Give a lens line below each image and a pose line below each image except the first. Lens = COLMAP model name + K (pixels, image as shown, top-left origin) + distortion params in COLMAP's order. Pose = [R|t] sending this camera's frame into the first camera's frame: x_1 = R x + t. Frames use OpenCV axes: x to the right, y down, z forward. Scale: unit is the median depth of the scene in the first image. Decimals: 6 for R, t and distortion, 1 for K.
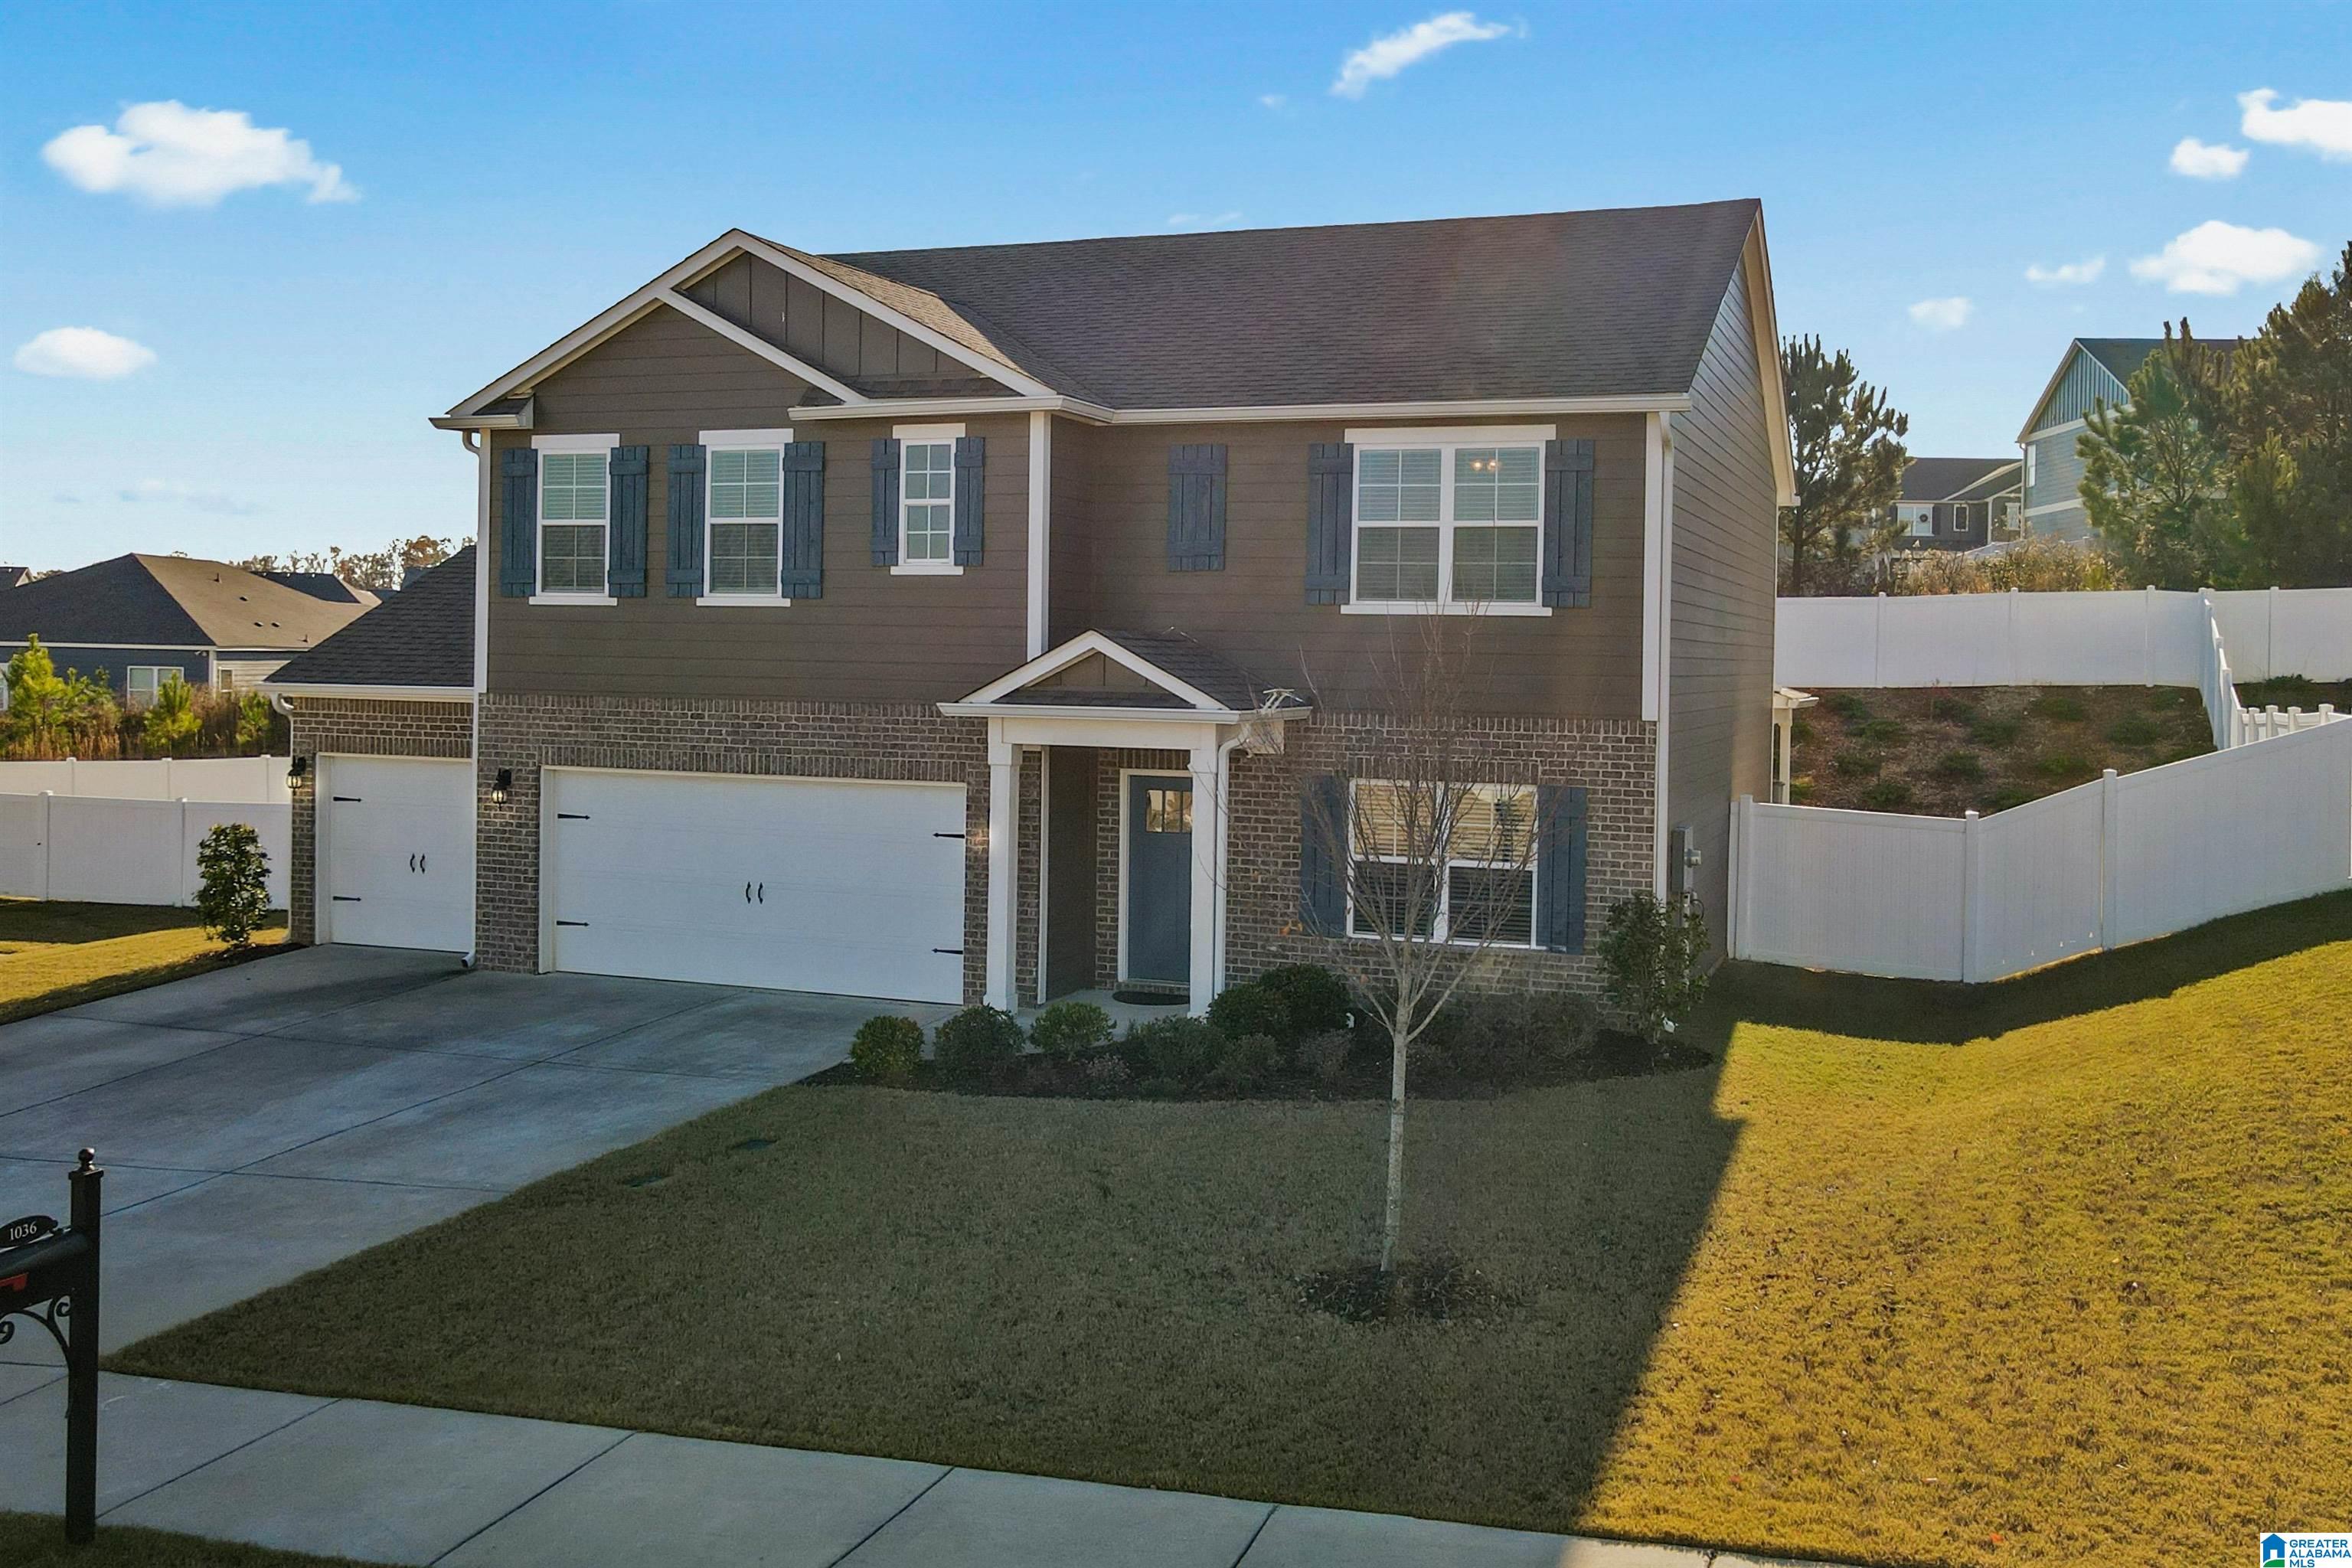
lens RADIAL K [[2113.2, 0, 1173.3], [0, 2113.2, 776.2], [0, 0, 1]] dist [-0.023379, 0.037455]
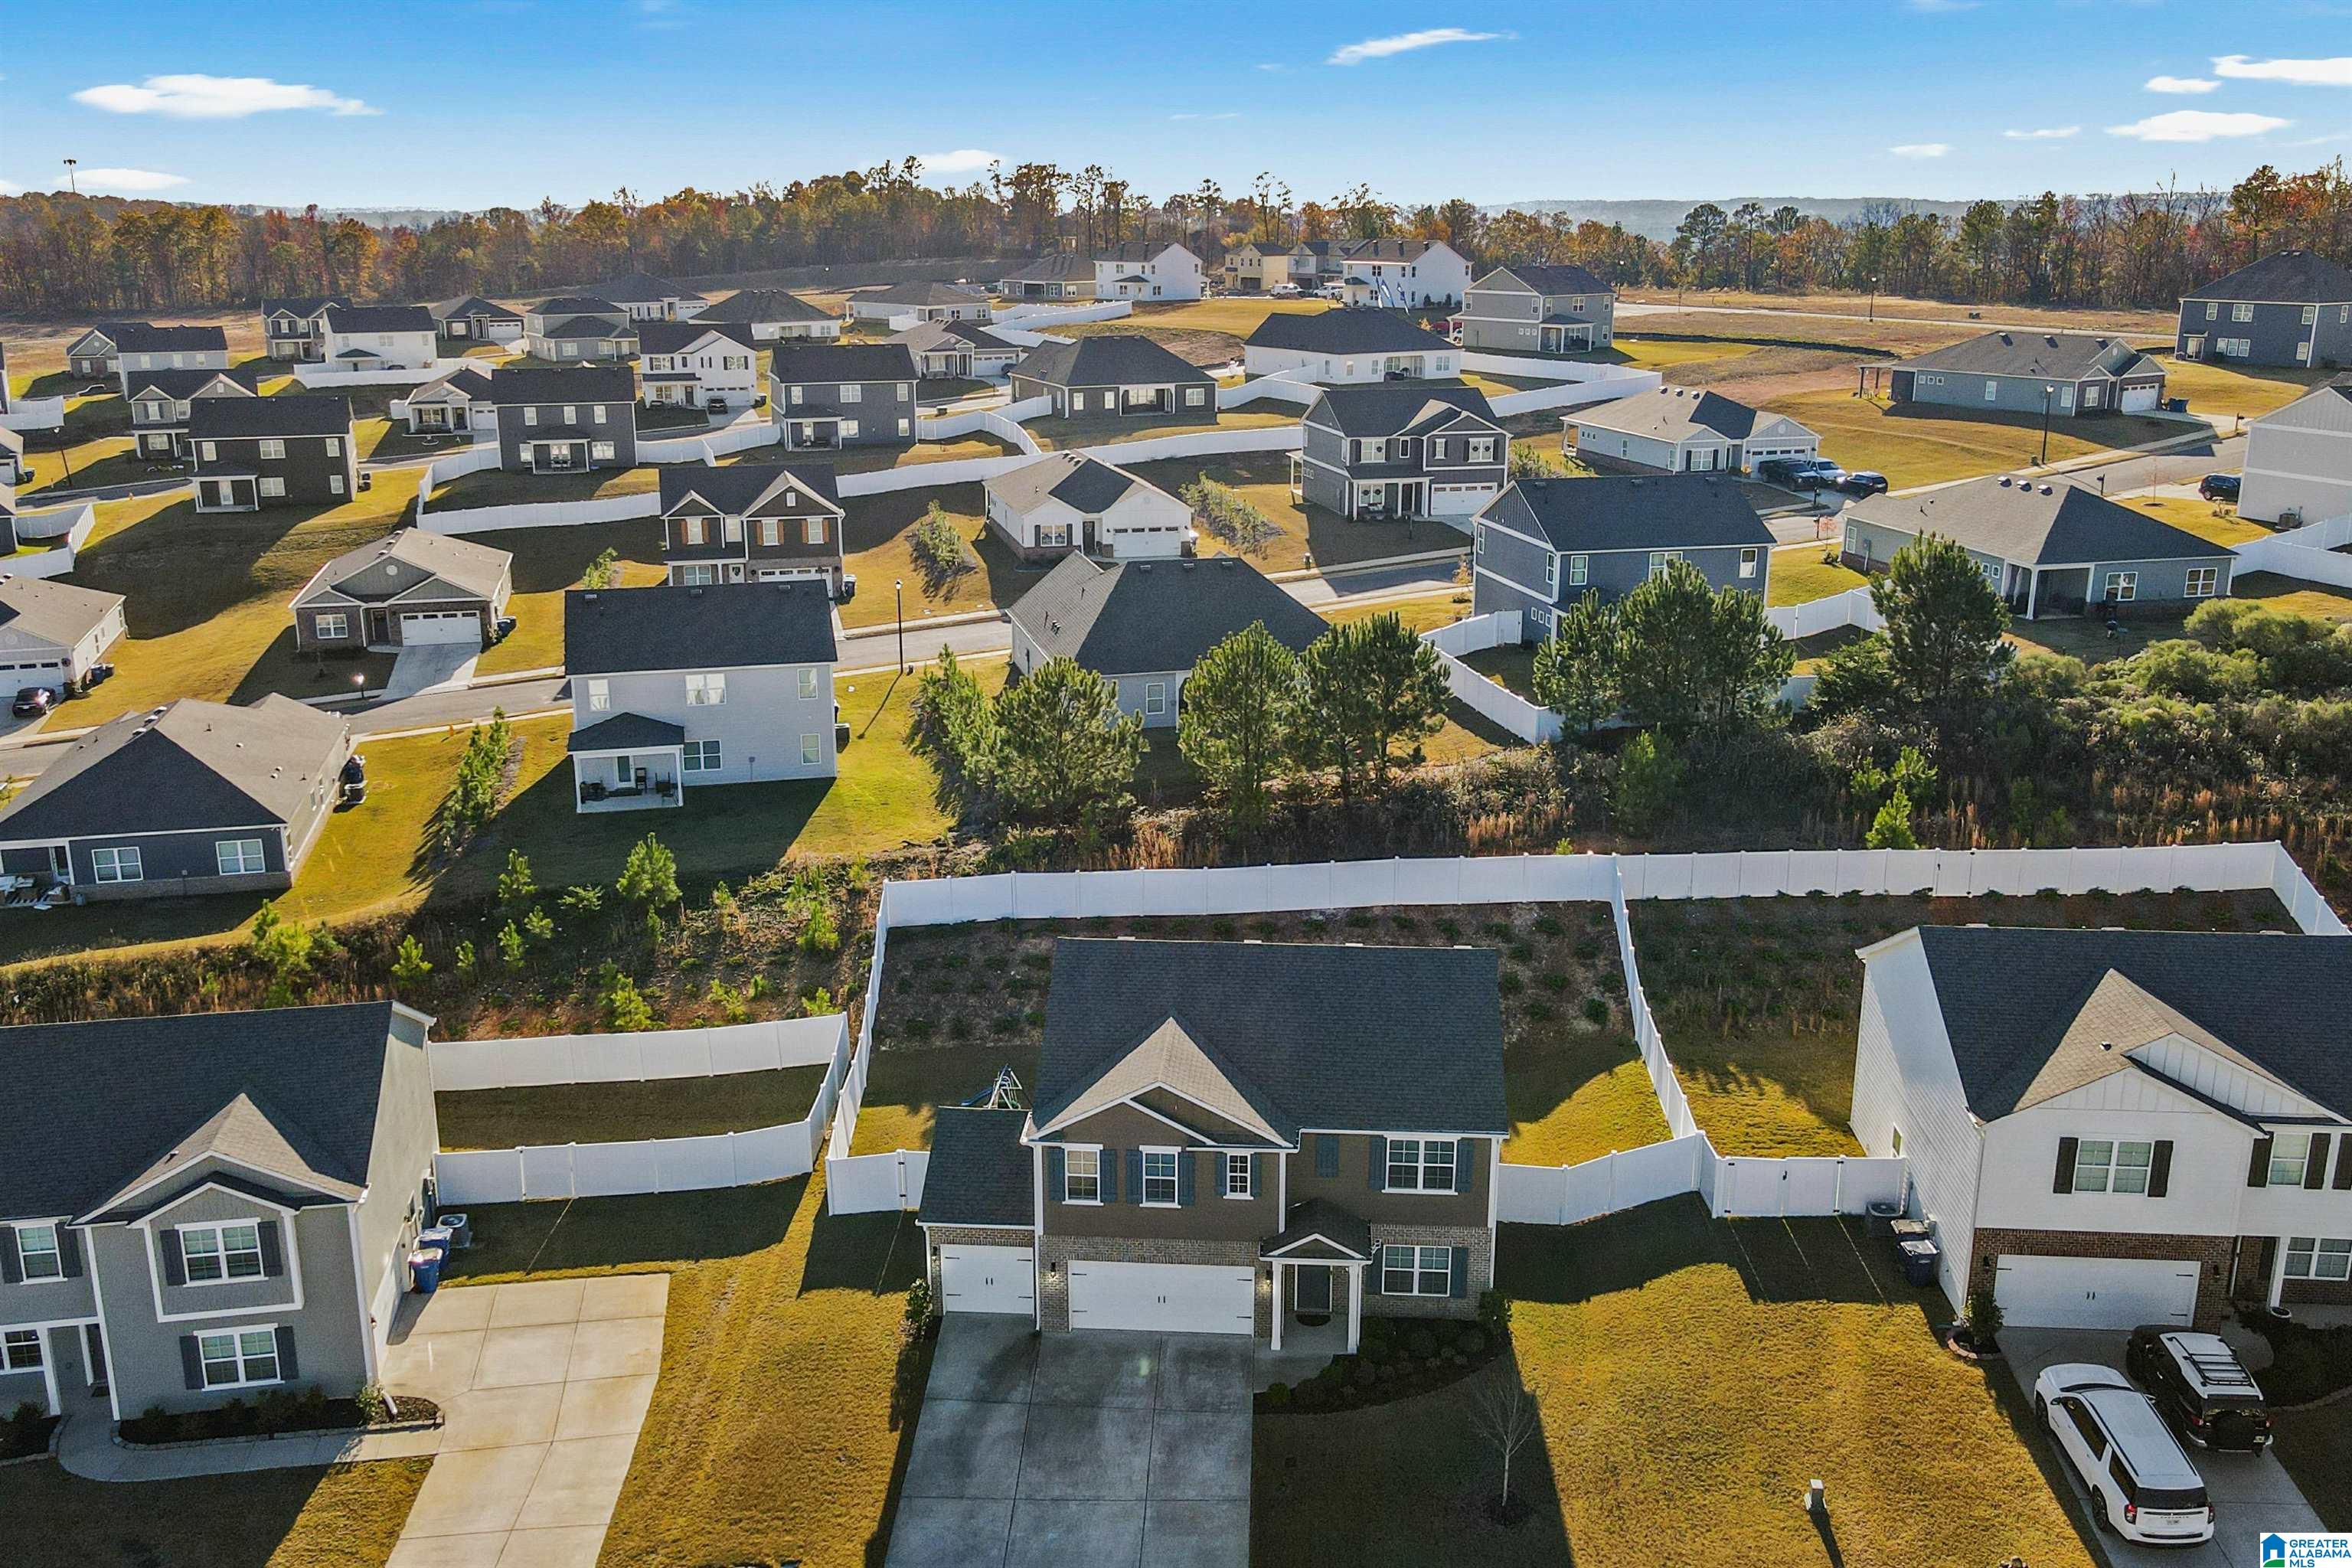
lens RADIAL K [[2113.2, 0, 1172.7], [0, 2113.2, 782.6], [0, 0, 1]] dist [-0.023379, 0.037455]
pose [[0.951338, -0.103753, 0.290157, -0.892262], [0.024143, 0.963814, 0.265480, -1.280277], [-0.307202, -0.245556, 0.919418, -1.286268]]
